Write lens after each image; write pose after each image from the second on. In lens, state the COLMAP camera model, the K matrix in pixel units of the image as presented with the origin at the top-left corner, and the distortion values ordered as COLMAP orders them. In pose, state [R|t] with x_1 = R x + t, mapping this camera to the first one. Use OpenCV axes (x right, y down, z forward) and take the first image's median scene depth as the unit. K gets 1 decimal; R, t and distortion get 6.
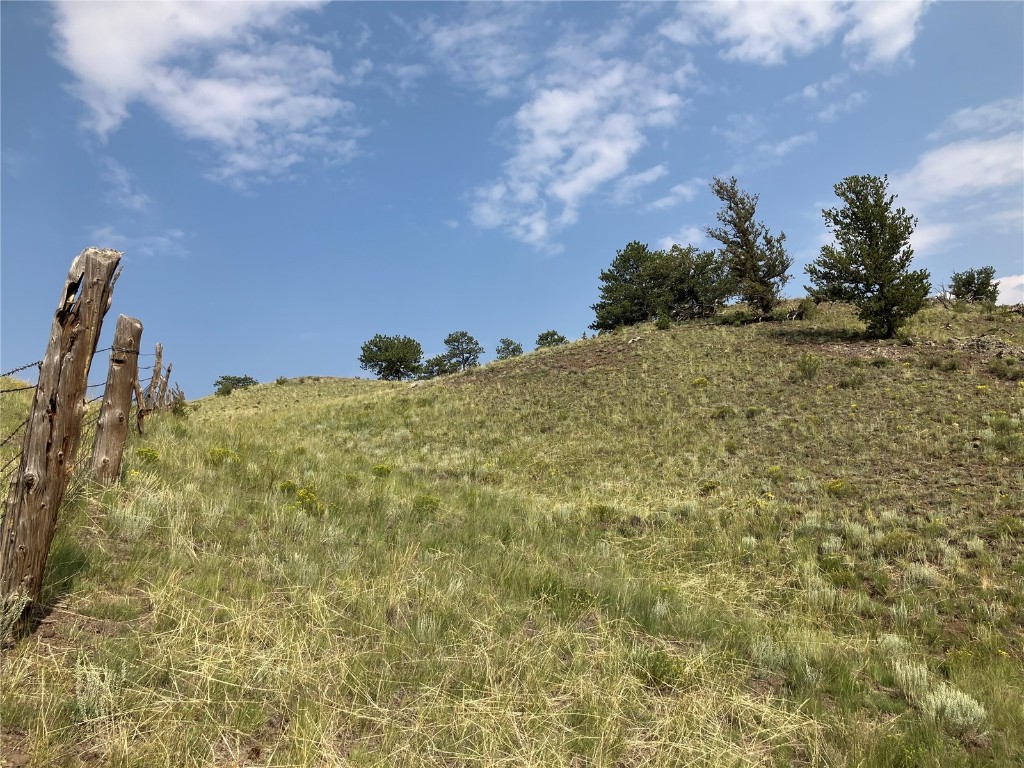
lens RADIAL K [[837.0, 0, 512.0], [0, 837.0, 384.0], [0, 0, 1]] dist [0.146677, -0.401067]
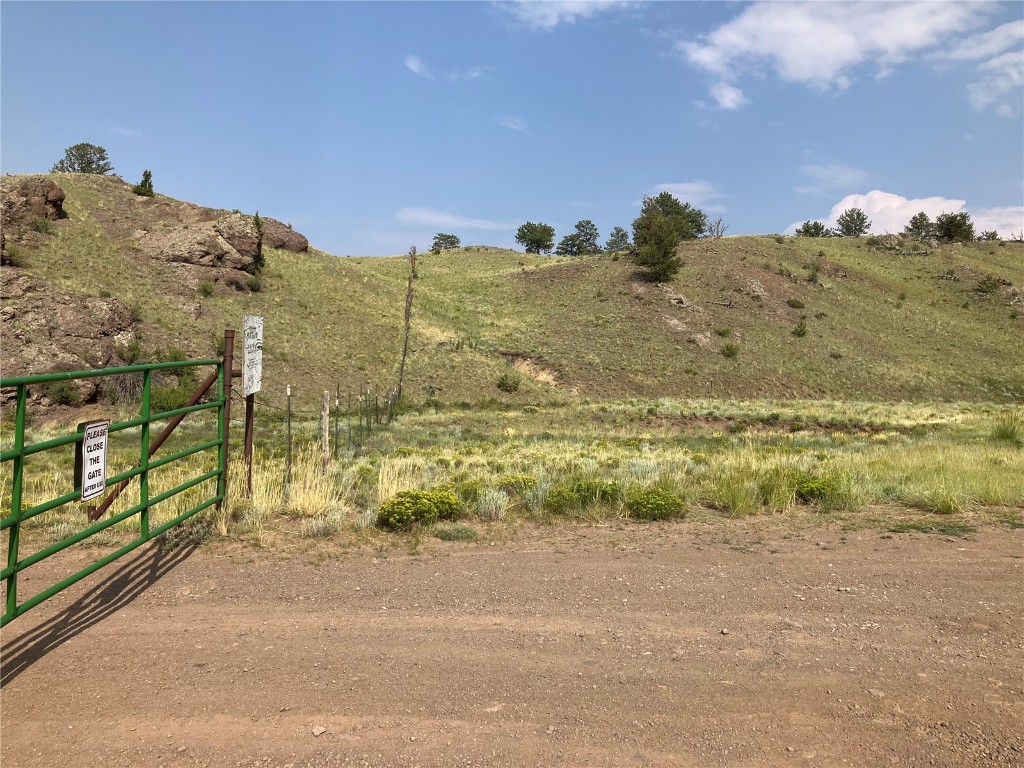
lens RADIAL K [[832.9, 0, 507.6], [0, 832.9, 388.7], [0, 0, 1]] dist [0.059689, -0.124718]
pose [[0.961446, 0.148136, -0.231682, 0.224733], [-0.097995, 0.971758, 0.214669, -0.087838], [0.256939, -0.183689, 0.948810, -0.606556]]
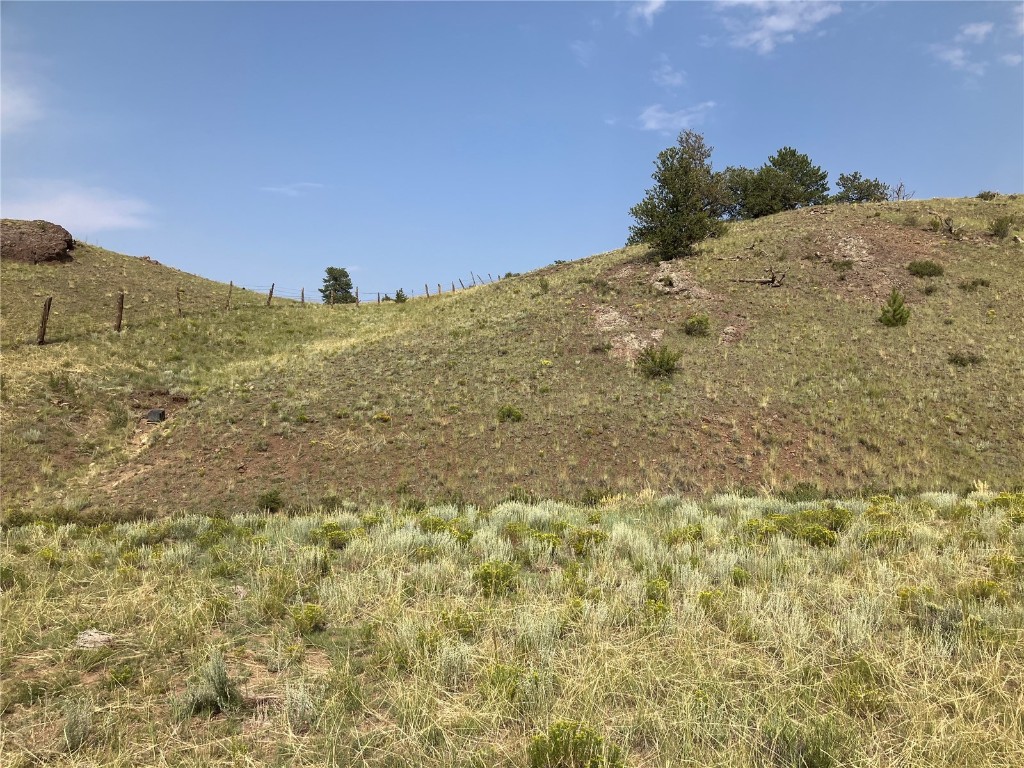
lens RADIAL K [[835.6, 0, 512.0], [0, 835.6, 384.0], [0, 0, 1]] dist [-0.010970, -0.006184]
pose [[0.839828, 0.070135, -0.538302, 0.362331], [0.017315, 0.987654, 0.155694, -0.025374], [0.542576, -0.140077, 0.828245, -0.158195]]
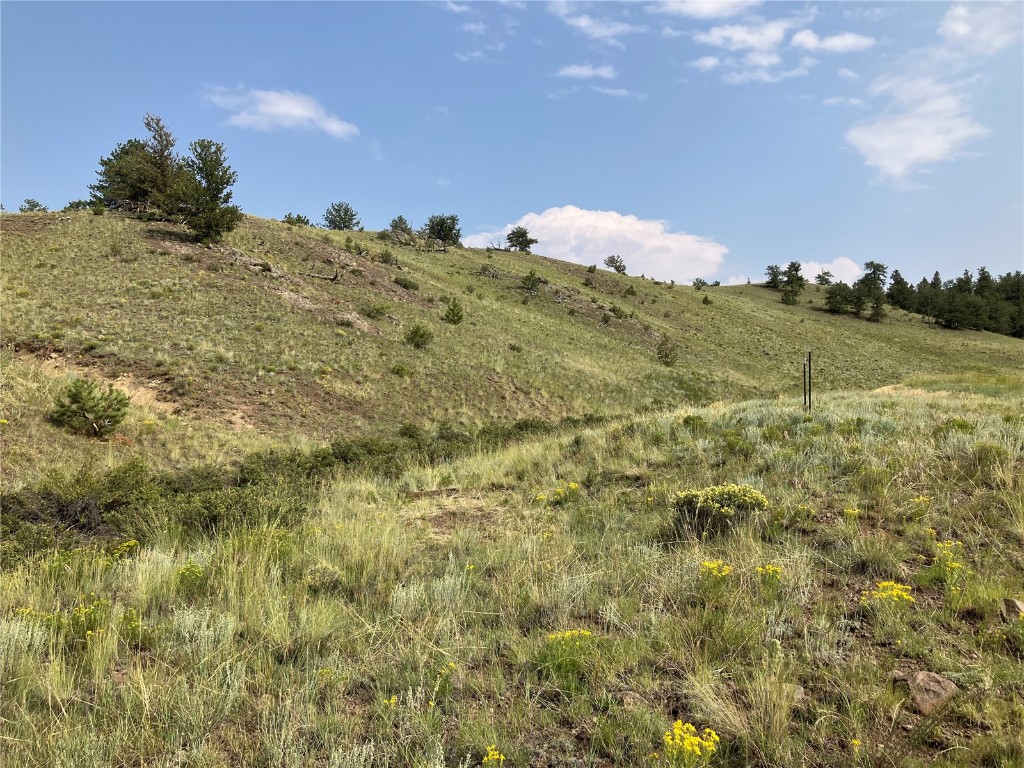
lens RADIAL K [[829.9, 0, 525.1], [0, 829.9, 389.2], [0, 0, 1]] dist [-0.006621, -0.007427]
pose [[0.882249, 0.087794, 0.462525, 0.091989], [-0.144780, 0.985443, 0.089110, -0.002236], [-0.447969, -0.145581, 0.882117, -0.260889]]
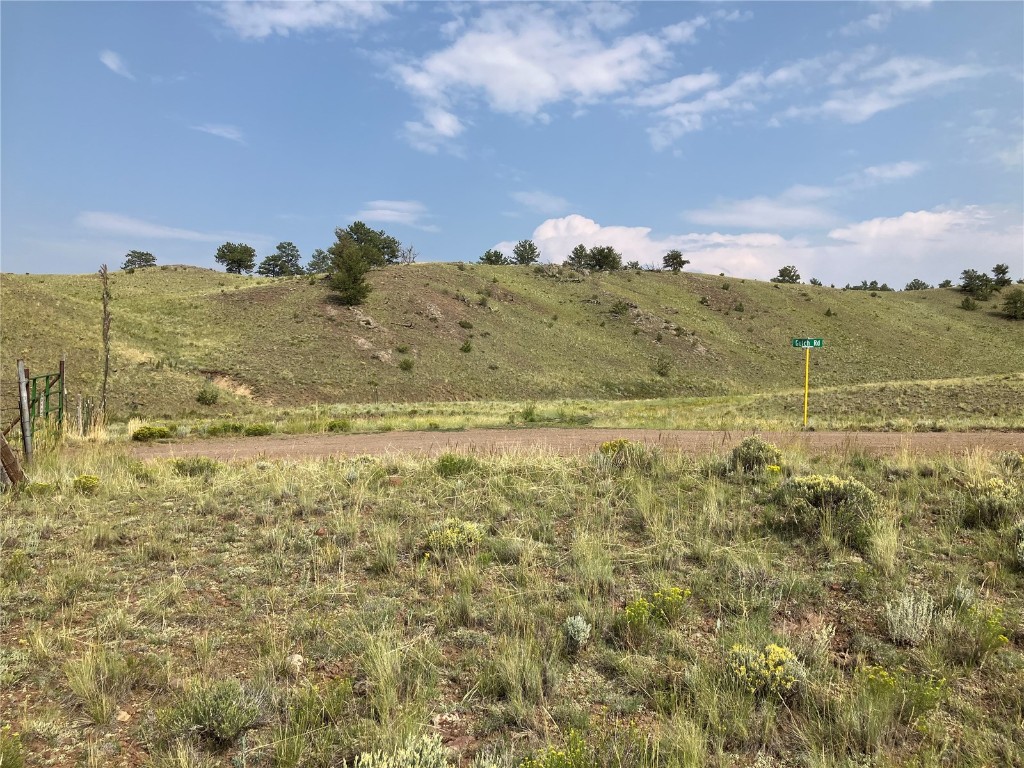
lens RADIAL K [[837.0, 0, 512.0], [0, 837.0, 384.0], [0, 0, 1]] dist [0.146677, -0.401067]
pose [[0.988741, 0.113167, 0.097896, 0.262687], [-0.127273, 0.980076, 0.152486, -0.110975], [-0.078689, -0.163229, 0.983445, -0.735246]]
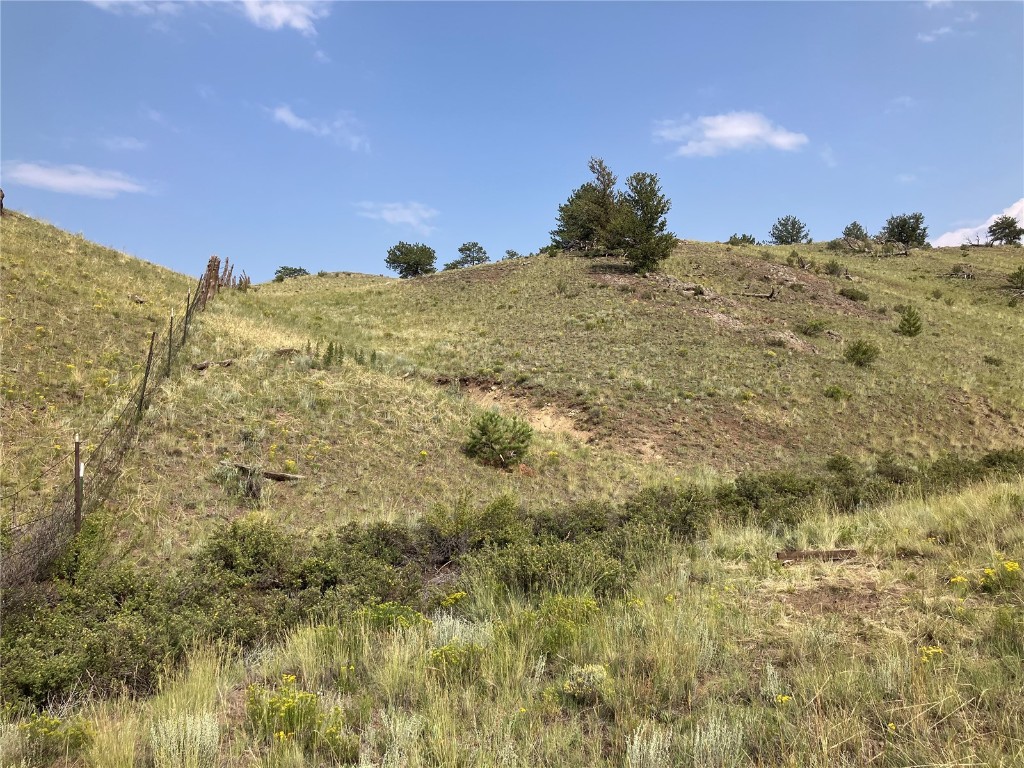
lens RADIAL K [[832.1, 0, 512.0], [0, 832.1, 384.0], [0, 0, 1]] dist [0.063902, -0.127679]
pose [[0.995015, 0.071603, -0.069417, 0.107441], [-0.063204, 0.991185, 0.116433, -0.003406], [0.077142, -0.111465, 0.990770, -0.247224]]
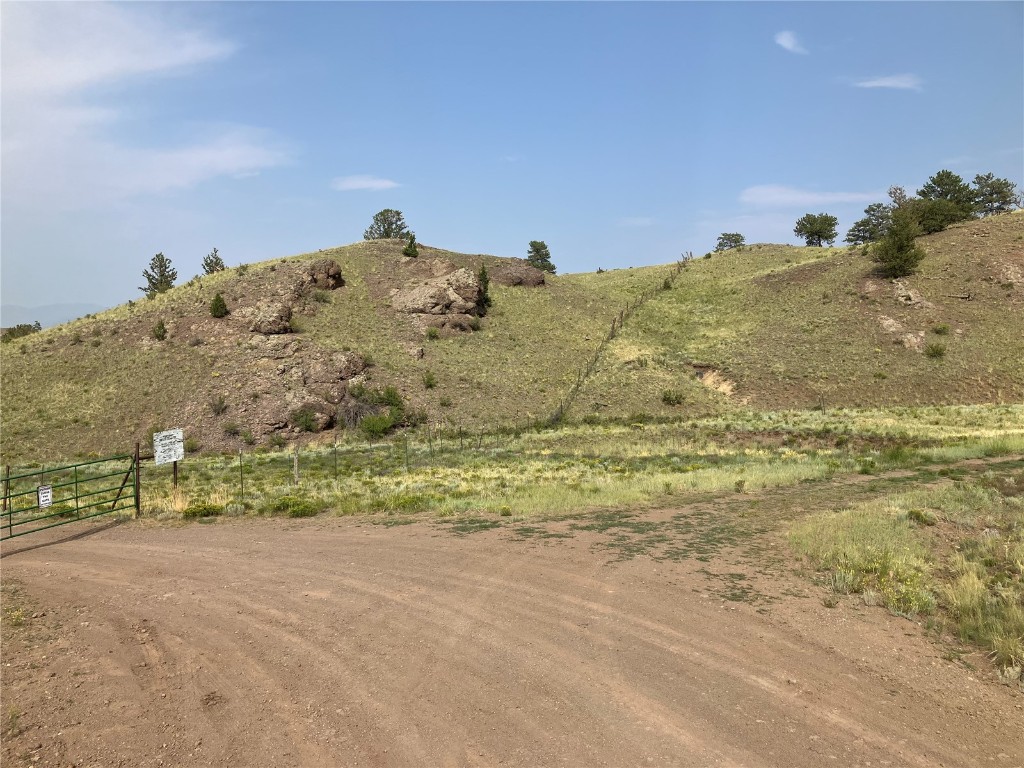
lens RADIAL K [[838.9, 0, 506.1], [0, 838.9, 385.2], [0, 0, 1]] dist [0.066779, -0.103962]
pose [[0.794286, 0.112086, -0.597115, 0.380887], [0.036378, 0.972297, 0.230901, -0.134453], [0.606454, -0.205123, 0.768204, -0.644487]]
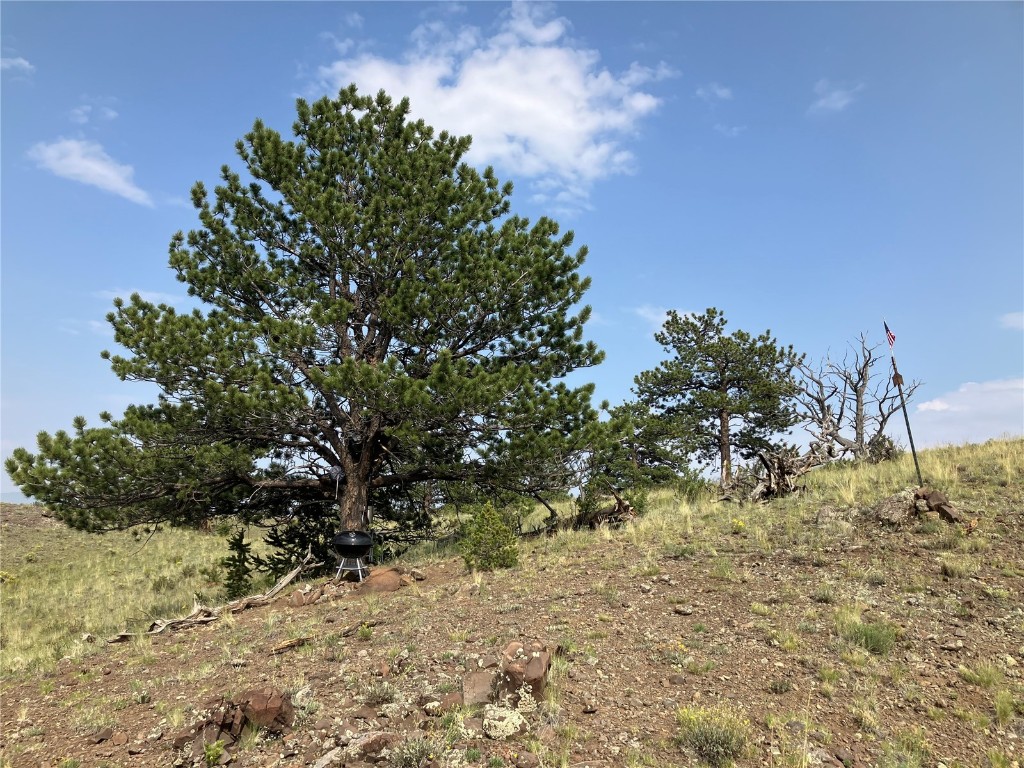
lens RADIAL K [[832.1, 0, 512.0], [0, 832.1, 384.0], [0, 0, 1]] dist [0.063902, -0.127679]
pose [[0.923221, 0.046956, -0.381391, 0.196528], [-0.055040, 0.998431, -0.010309, -0.078920], [0.380308, 0.030509, 0.924356, 0.644569]]
